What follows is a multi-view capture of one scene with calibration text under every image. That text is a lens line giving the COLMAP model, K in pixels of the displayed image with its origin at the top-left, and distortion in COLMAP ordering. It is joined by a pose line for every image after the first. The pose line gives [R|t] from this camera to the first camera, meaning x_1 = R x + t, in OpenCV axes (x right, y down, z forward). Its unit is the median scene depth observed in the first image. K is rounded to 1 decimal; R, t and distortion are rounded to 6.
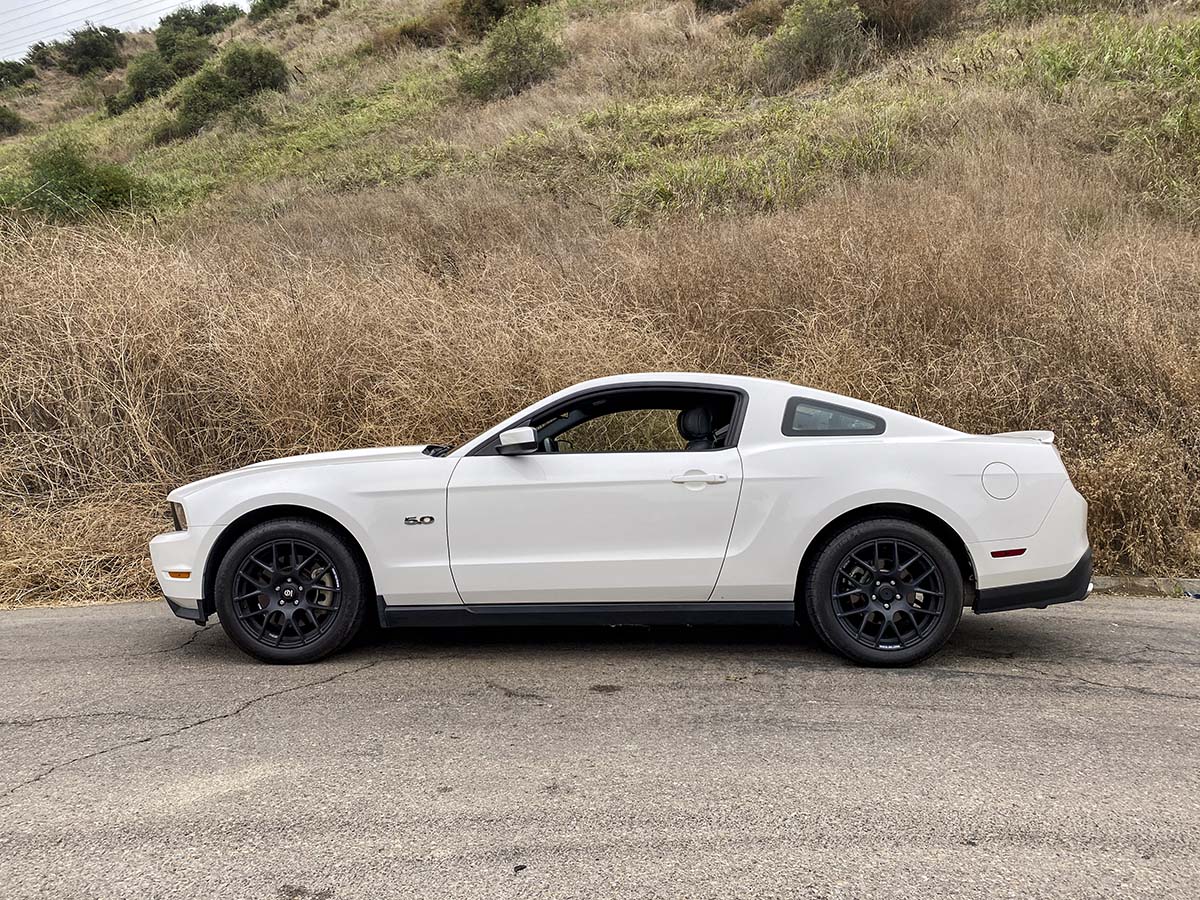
lens RADIAL K [[907.6, 0, 605.6], [0, 907.6, 444.1], [0, 0, 1]] dist [0.043863, -0.075111]
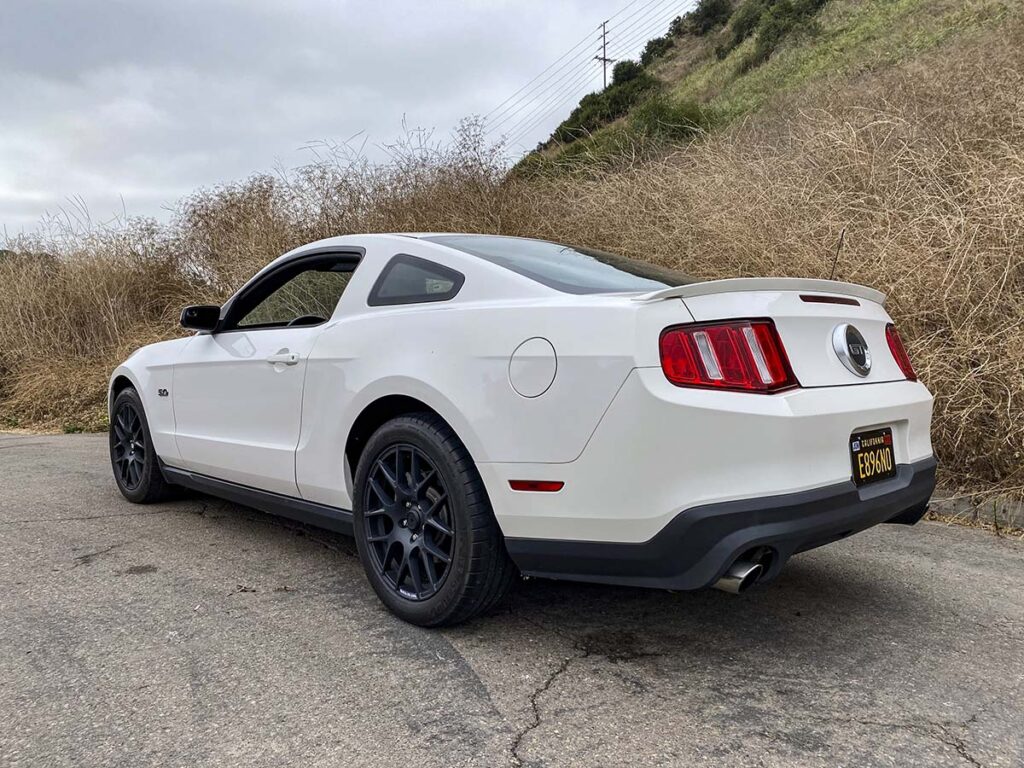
lens RADIAL K [[774.5, 0, 516.8], [0, 774.5, 379.0], [0, 0, 1]] dist [0.043863, -0.075111]
pose [[0.699302, 0.026175, -0.714347, 0.796870], [0.025824, 0.997752, 0.061839, 0.016848], [0.714360, -0.061692, 0.697054, 0.637154]]
